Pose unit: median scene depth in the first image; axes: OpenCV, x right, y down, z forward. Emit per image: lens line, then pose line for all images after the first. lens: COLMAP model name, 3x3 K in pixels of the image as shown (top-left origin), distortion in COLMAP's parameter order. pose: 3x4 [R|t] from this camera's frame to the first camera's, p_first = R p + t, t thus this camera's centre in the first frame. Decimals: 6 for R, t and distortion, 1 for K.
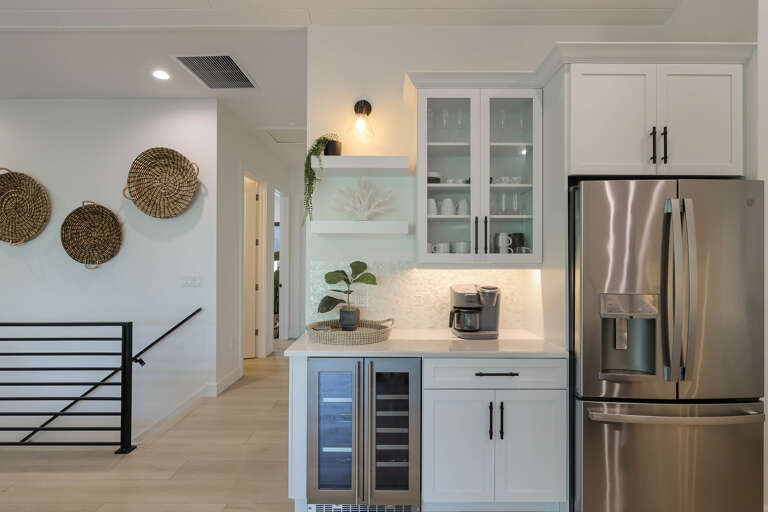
lens RADIAL K [[377.5, 0, 387.3], [0, 377.5, 260.8], [0, 0, 1]] dist [-0.006418, 0.000138]
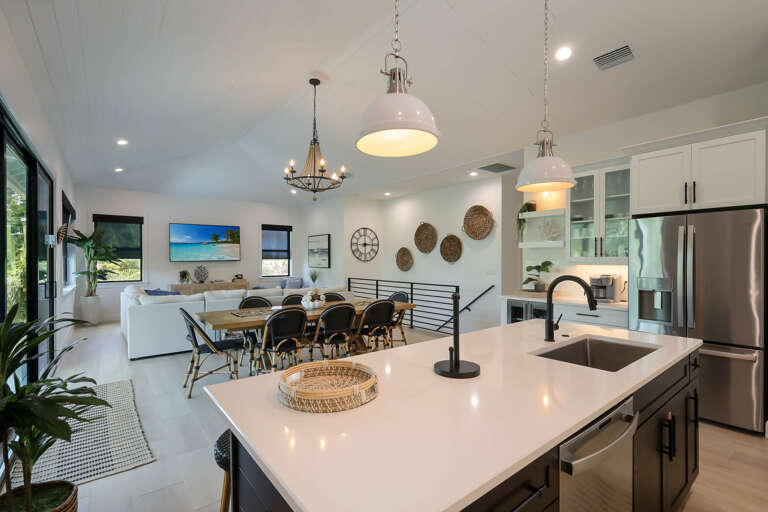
lens RADIAL K [[355.1, 0, 387.4], [0, 355.1, 260.0], [0, 0, 1]] dist [-0.000693, -0.000410]
pose [[0.623729, -0.005309, -0.781623, 0.916928], [0.006014, 0.999980, -0.001993, -0.005994], [0.781618, -0.003457, 0.623748, -0.881348]]
